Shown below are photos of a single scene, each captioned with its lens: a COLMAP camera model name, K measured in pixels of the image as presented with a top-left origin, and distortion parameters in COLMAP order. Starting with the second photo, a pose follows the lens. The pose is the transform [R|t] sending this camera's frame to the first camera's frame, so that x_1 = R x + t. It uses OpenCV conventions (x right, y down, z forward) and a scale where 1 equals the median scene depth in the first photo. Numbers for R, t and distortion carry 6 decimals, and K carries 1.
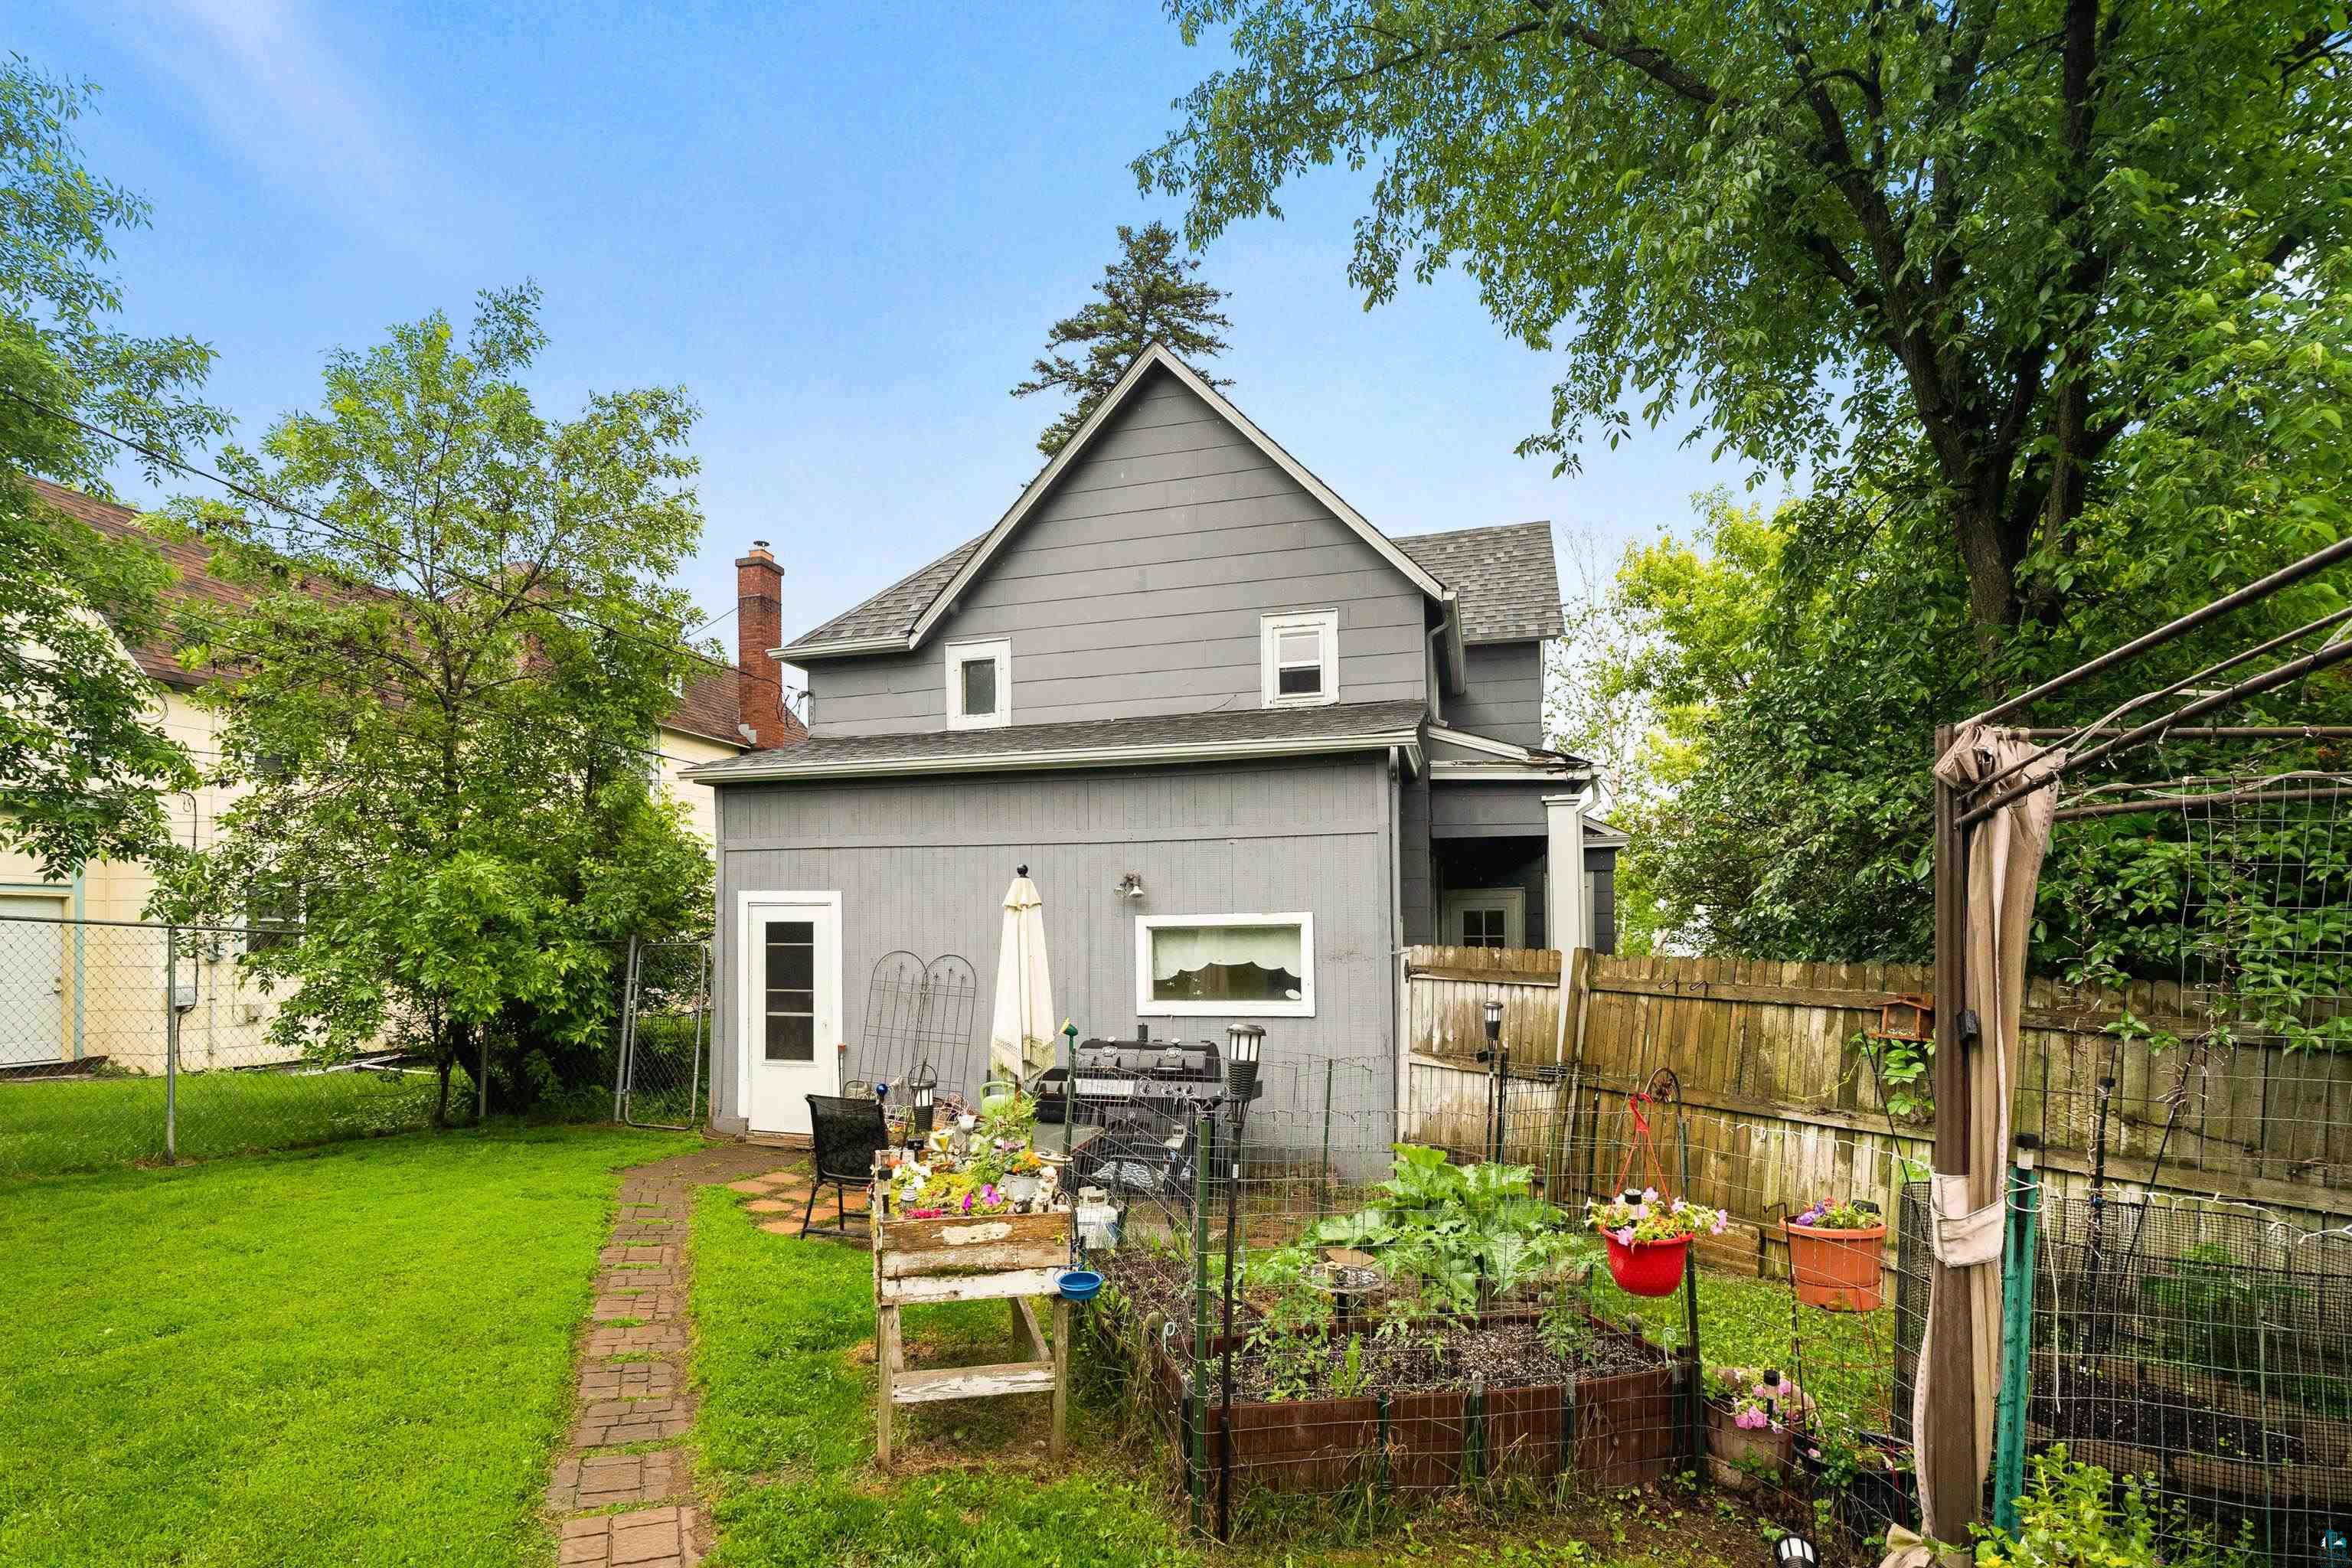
lens RADIAL K [[1131.0, 0, 1180.8], [0, 1131.0, 907.5], [0, 0, 1]] dist [-0.018229, -0.000244]
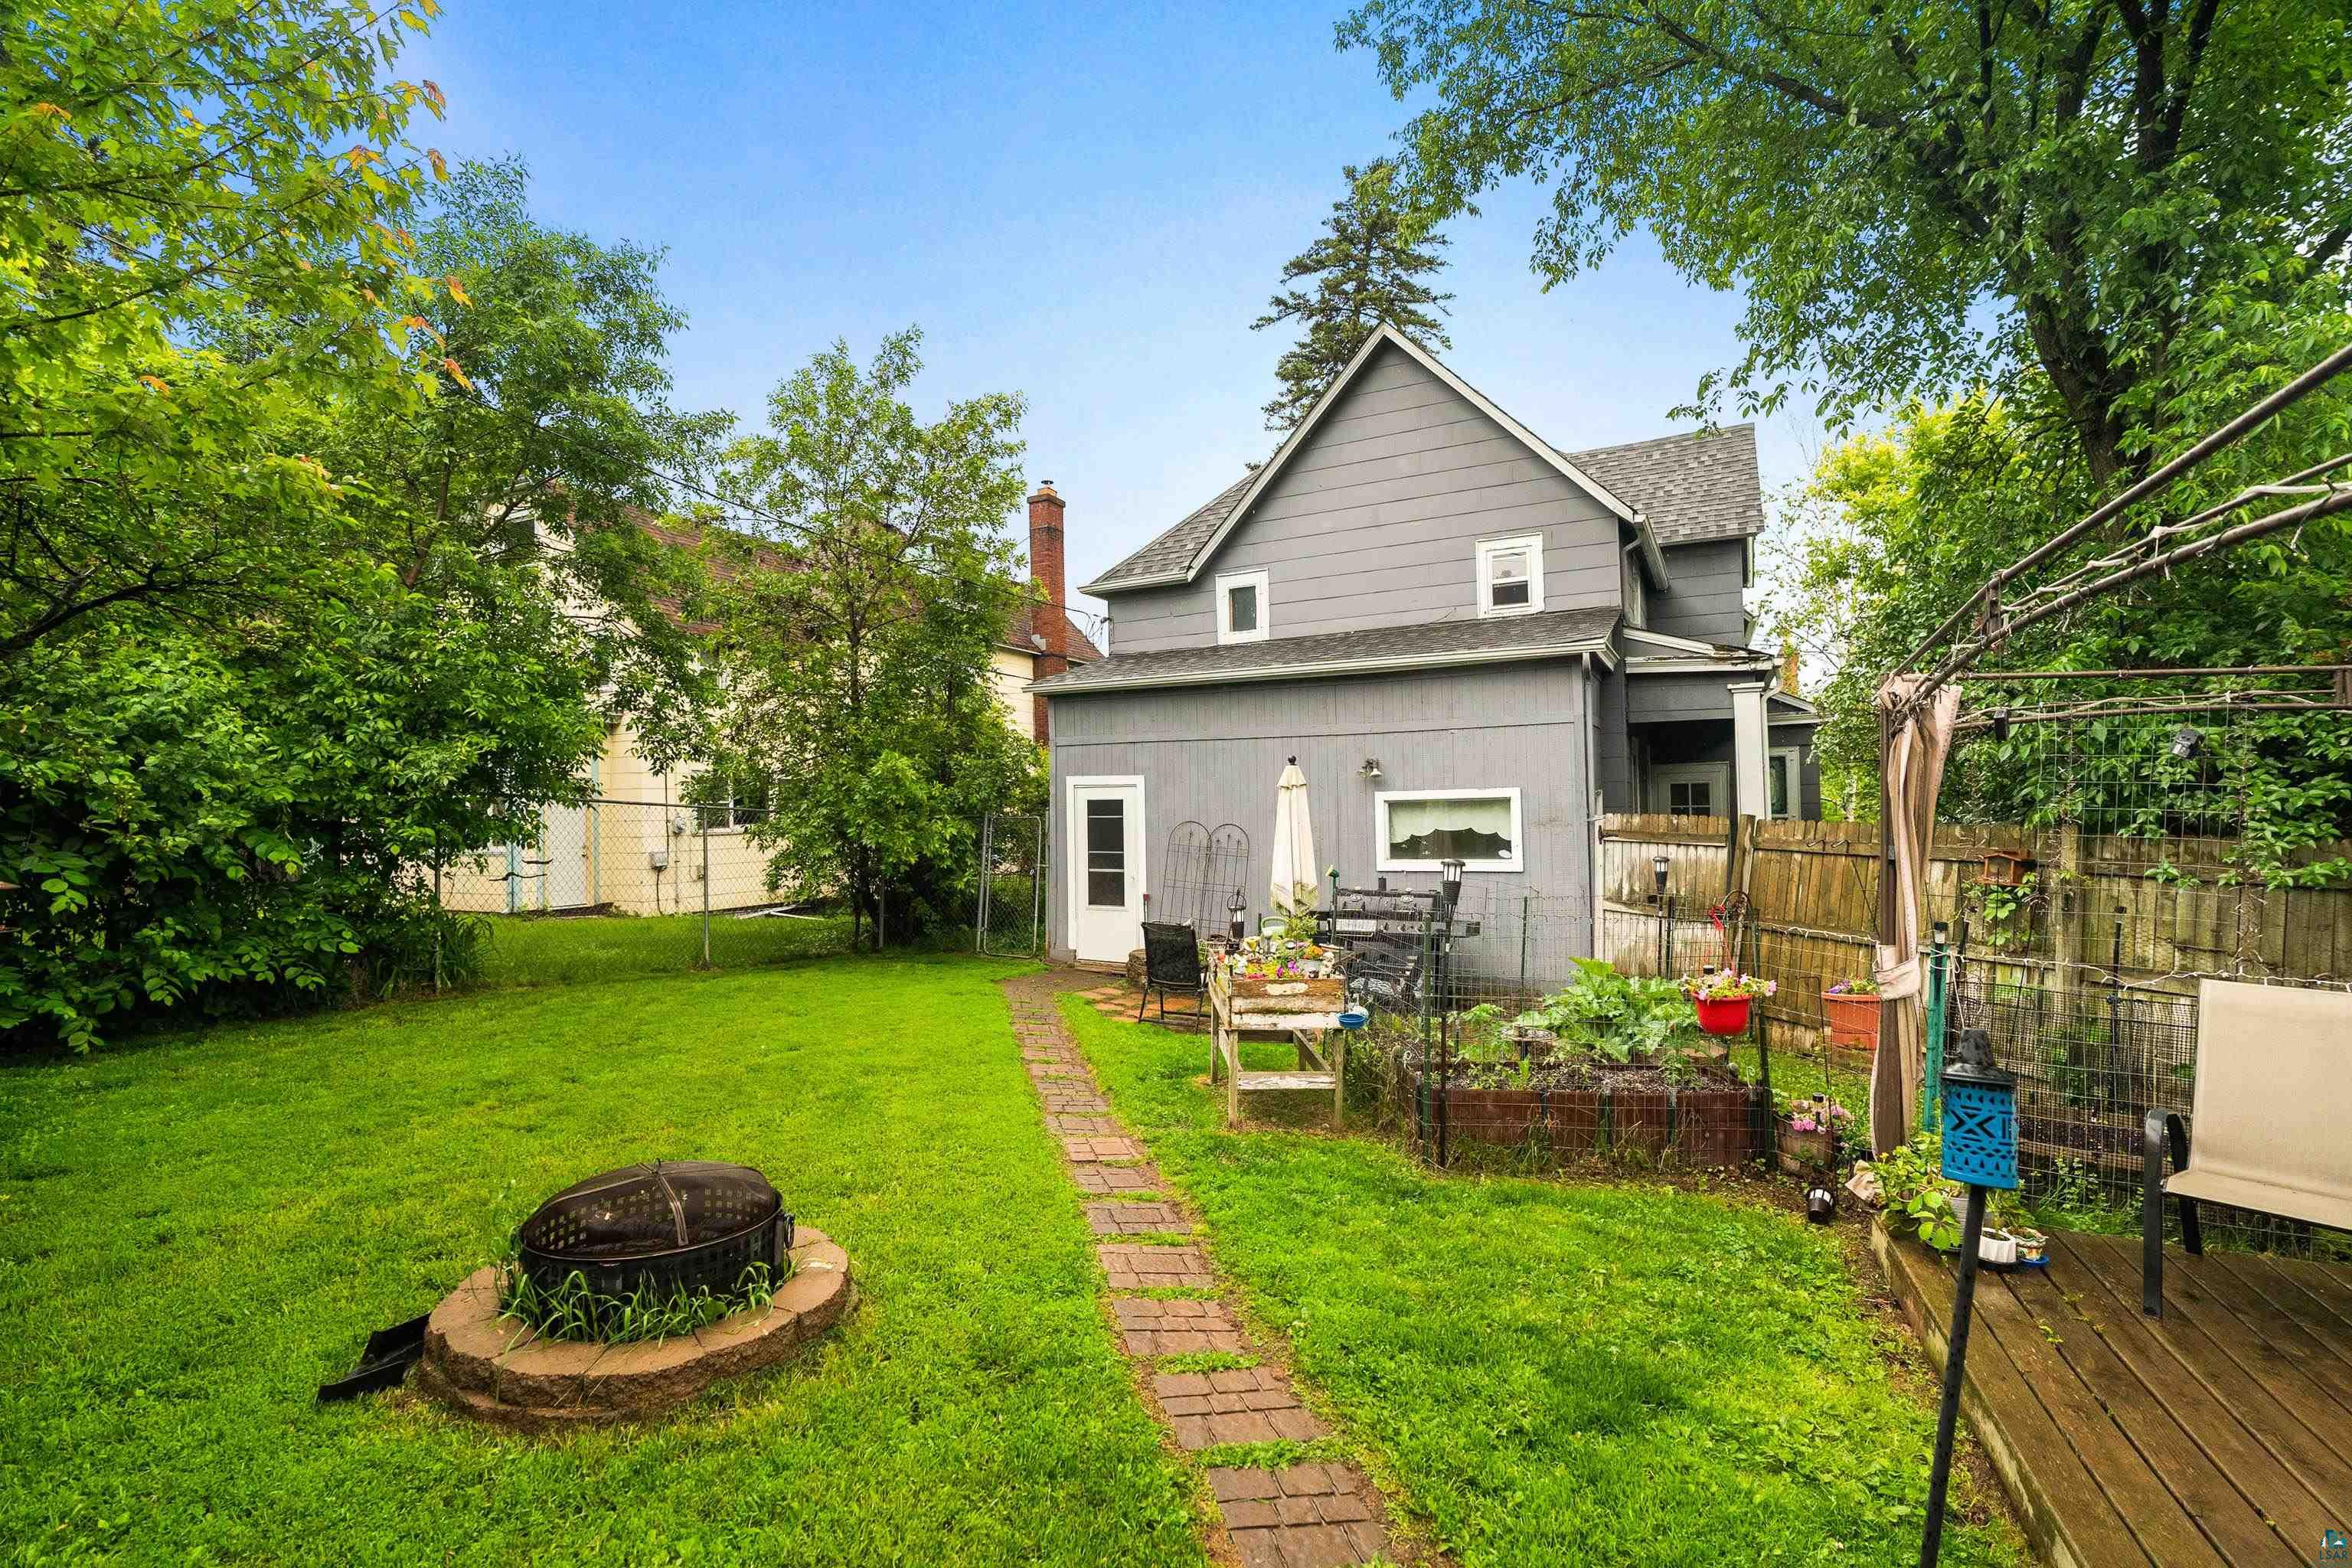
lens RADIAL K [[1083.0, 0, 1176.0], [0, 1083.0, 784.0], [0, 0, 1]] dist [-0.016634, 0.000034]
pose [[0.977107, -0.012732, -0.212365, -0.000373], [0.012934, 0.999916, -0.000437, -0.003603], [0.212353, -0.002319, 0.977190, -0.208791]]
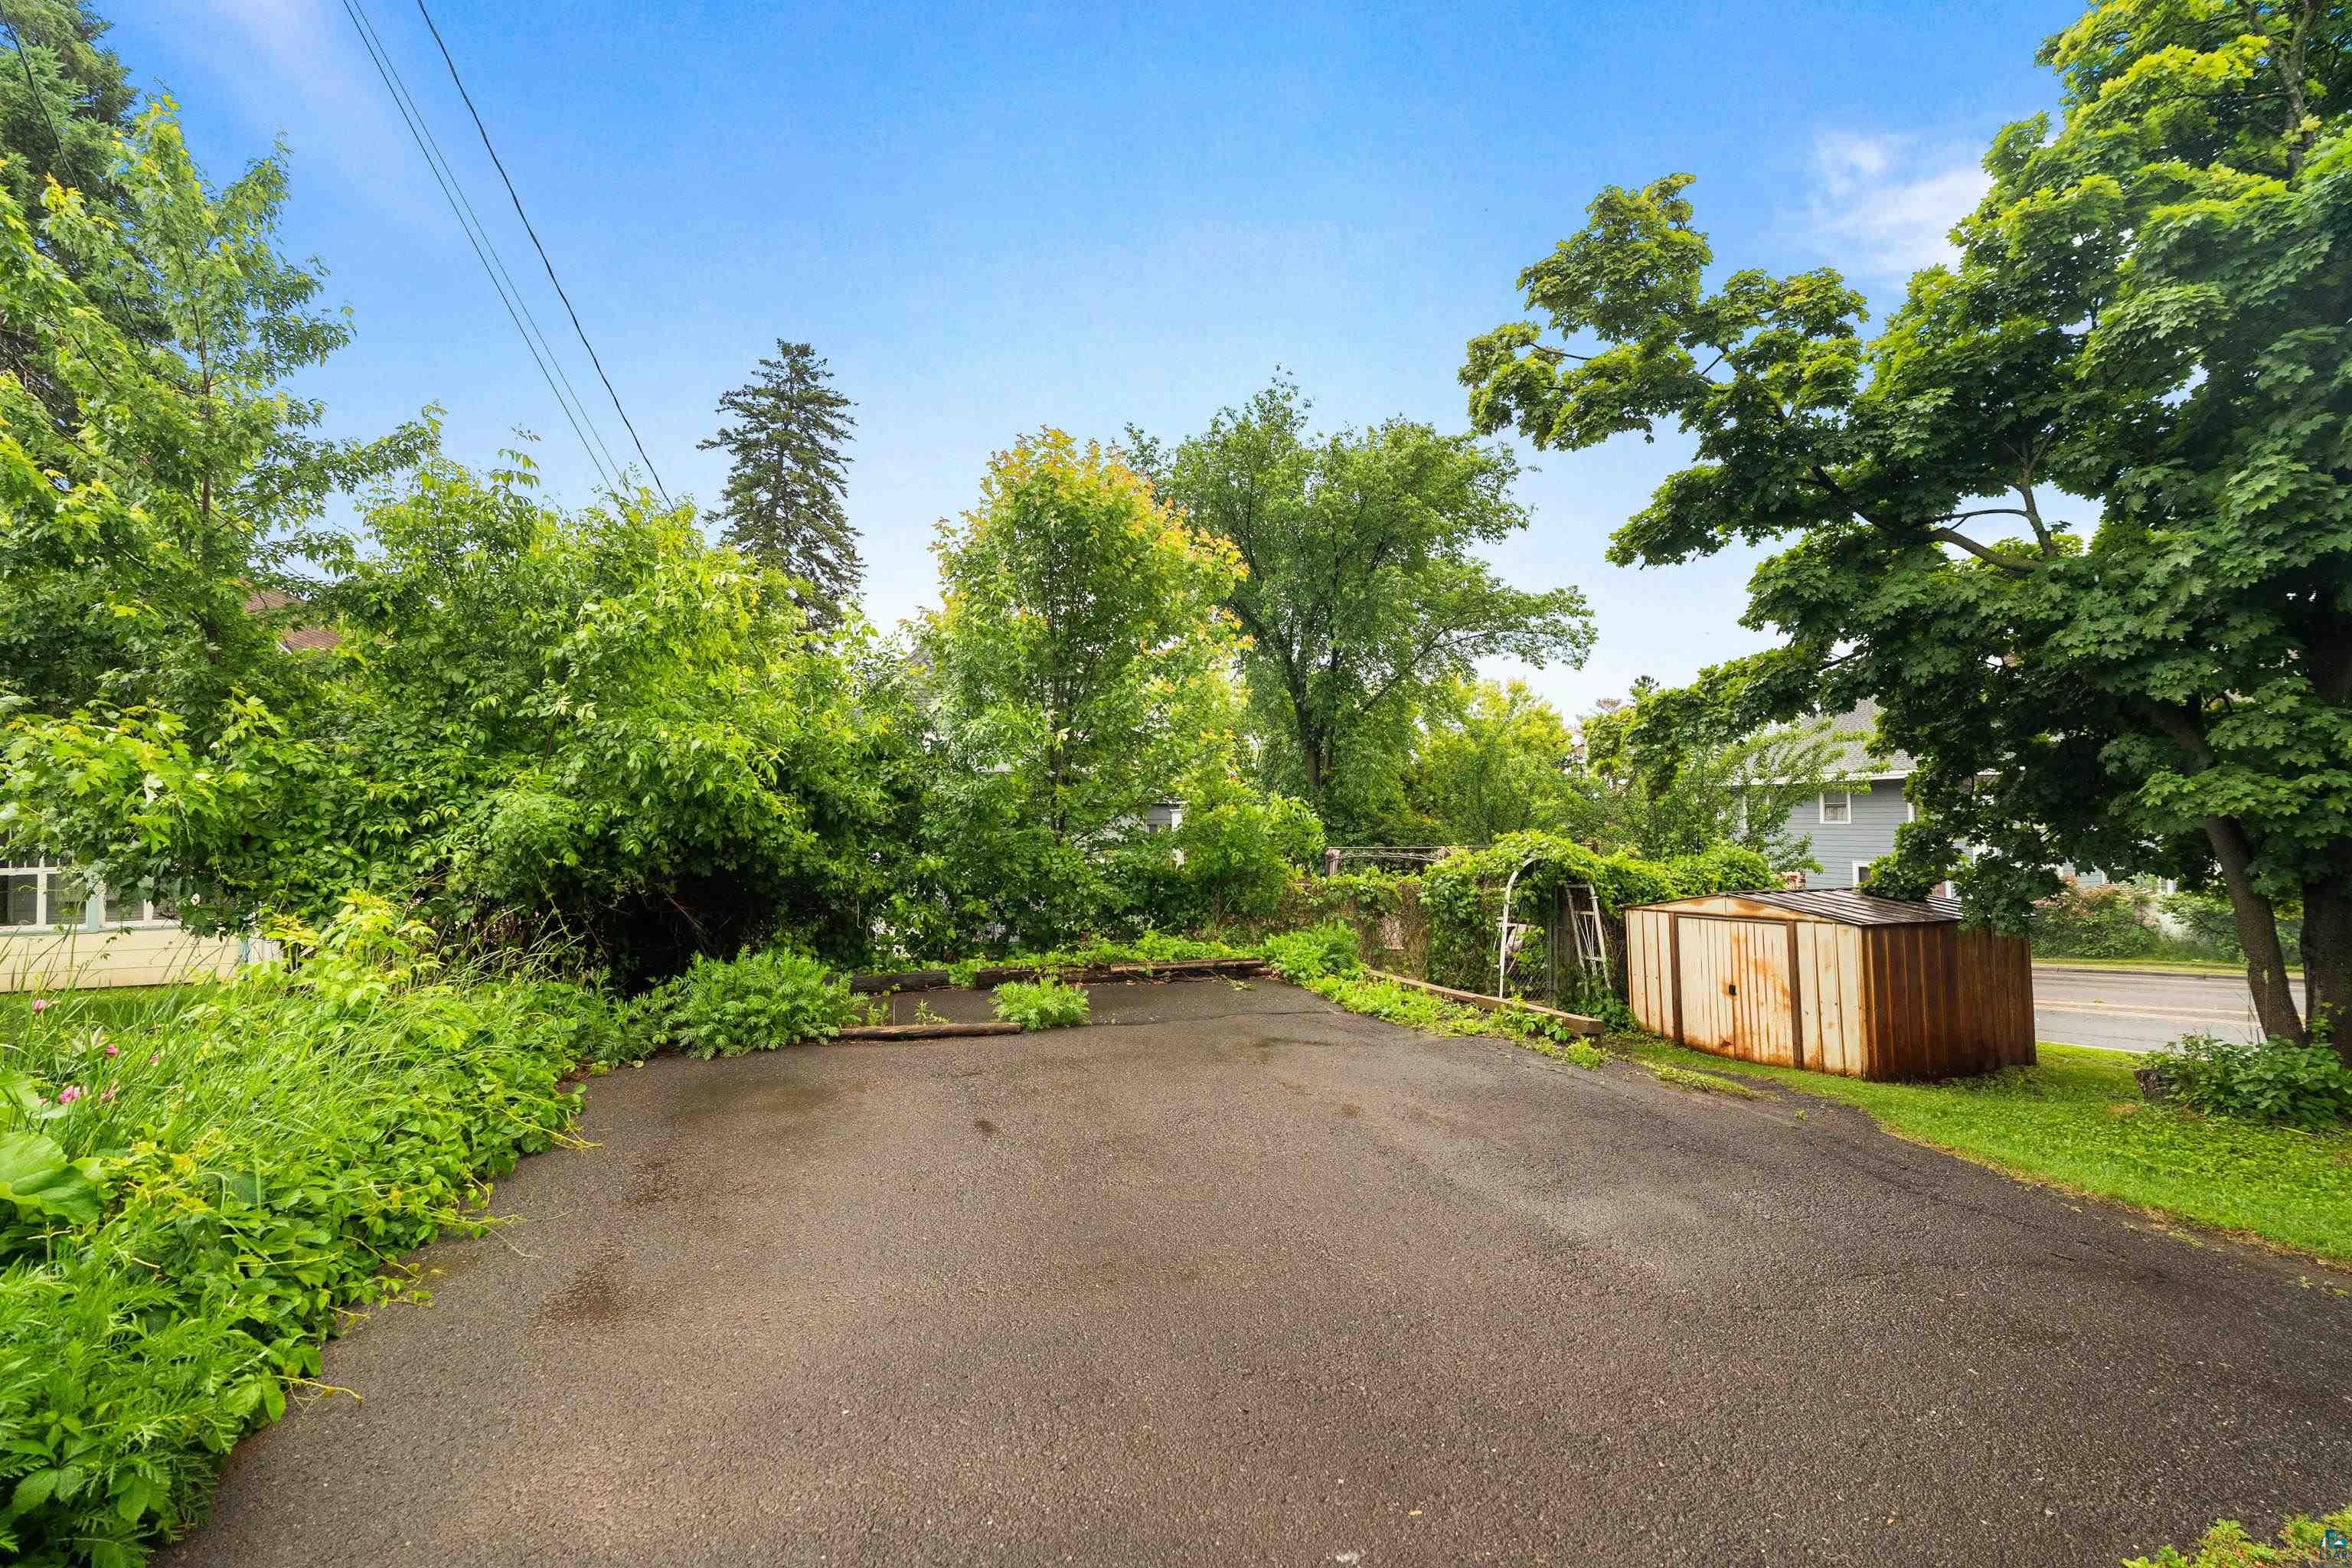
lens RADIAL K [[1102.3, 0, 1176.0], [0, 1102.3, 784.0], [0, 0, 1]] dist [-0.012580, 0.000160]
pose [[0.827677, 0.013700, 0.561038, -1.210134], [-0.009449, 0.999900, -0.010476, -0.139880], [-0.561126, 0.003370, 0.827724, -1.193011]]
